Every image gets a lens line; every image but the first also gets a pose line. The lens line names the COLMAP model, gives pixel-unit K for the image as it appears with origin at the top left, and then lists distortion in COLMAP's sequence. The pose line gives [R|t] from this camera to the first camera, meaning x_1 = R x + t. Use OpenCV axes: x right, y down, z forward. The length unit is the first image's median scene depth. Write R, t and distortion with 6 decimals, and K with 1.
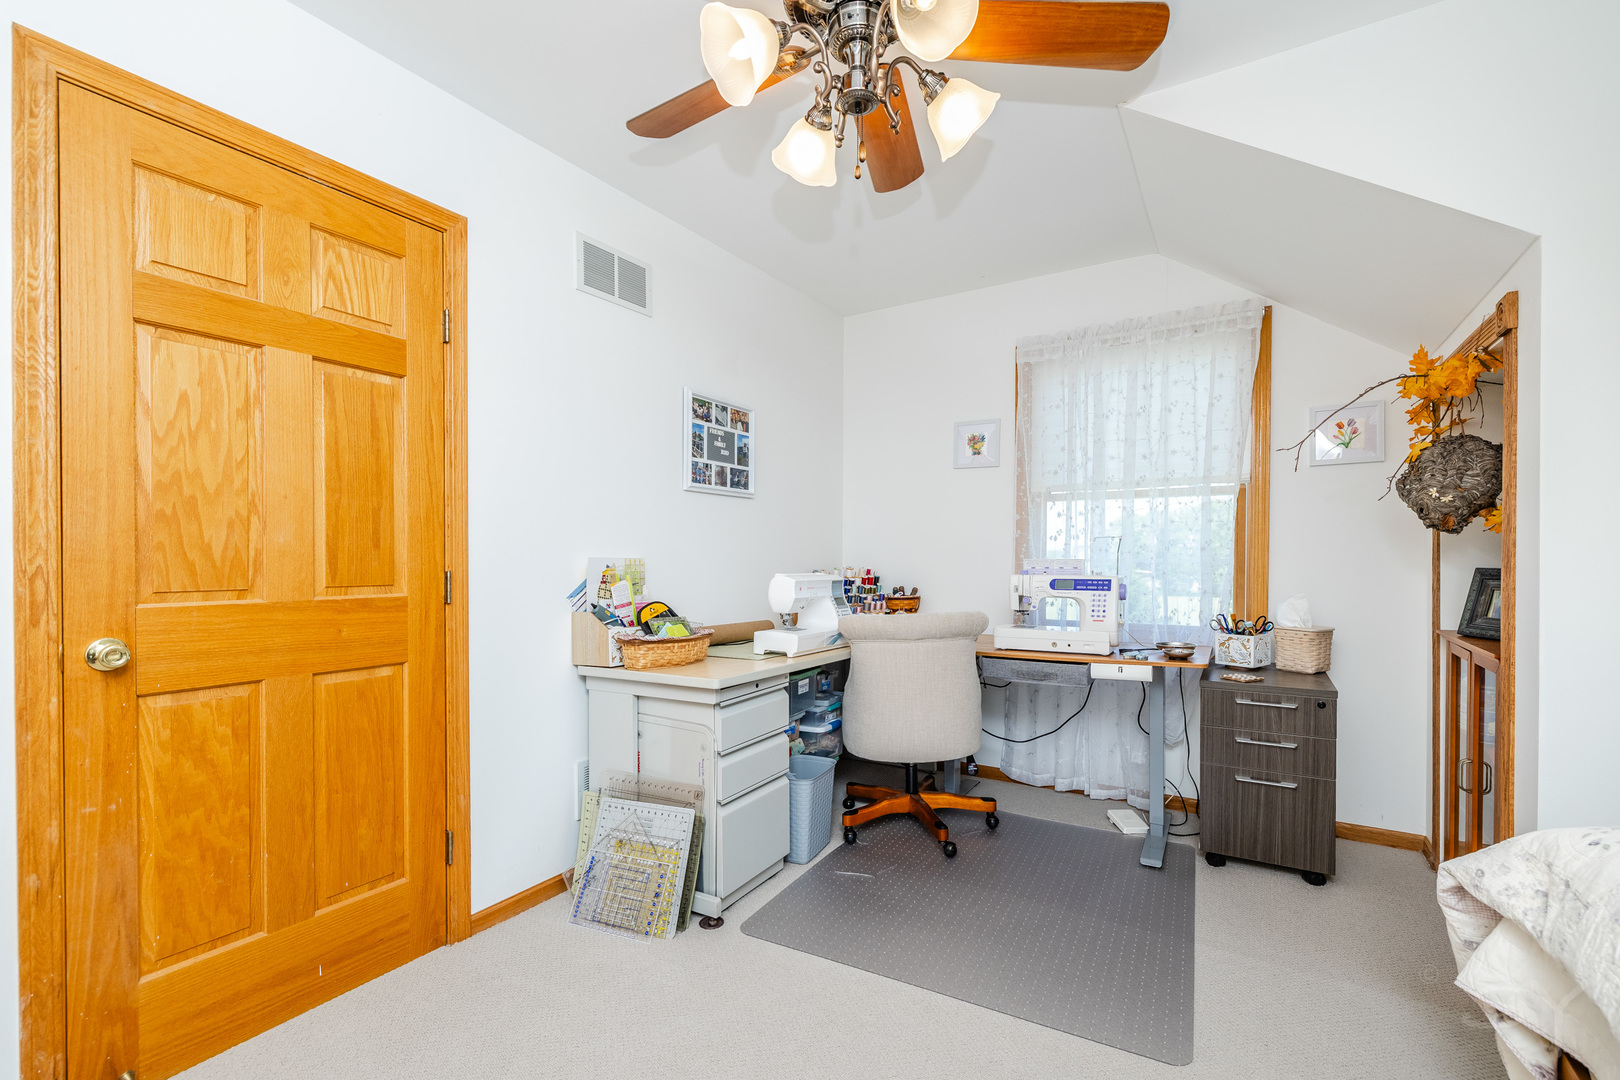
lens RADIAL K [[699.2, 0, 814.0], [0, 699.2, 557.5], [0, 0, 1]] dist [0.001304, 0.000111]
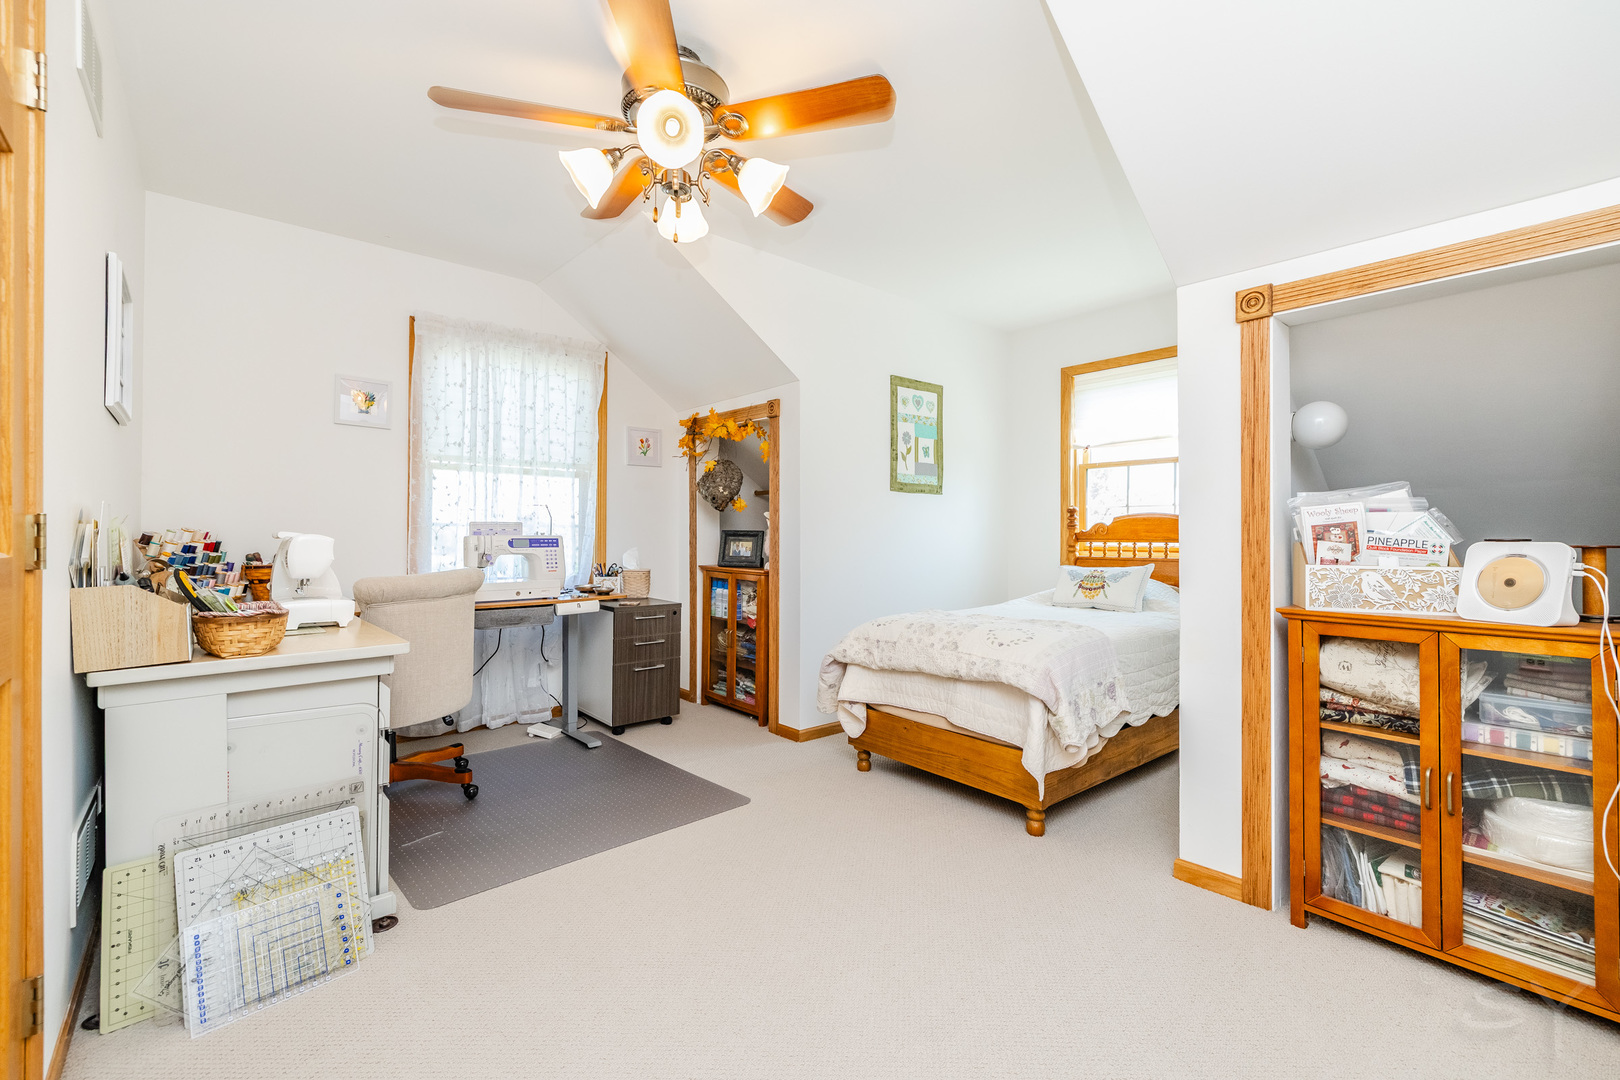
lens RADIAL K [[684.6, 0, 809.5], [0, 684.6, 531.9], [0, 0, 1]] dist [0.000295, 0.000190]
pose [[0.304193, 0.008903, 0.952569, -0.613634], [-0.004829, 0.999958, -0.007803, 0.026723], [-0.952598, -0.002227, 0.304224, 0.175603]]
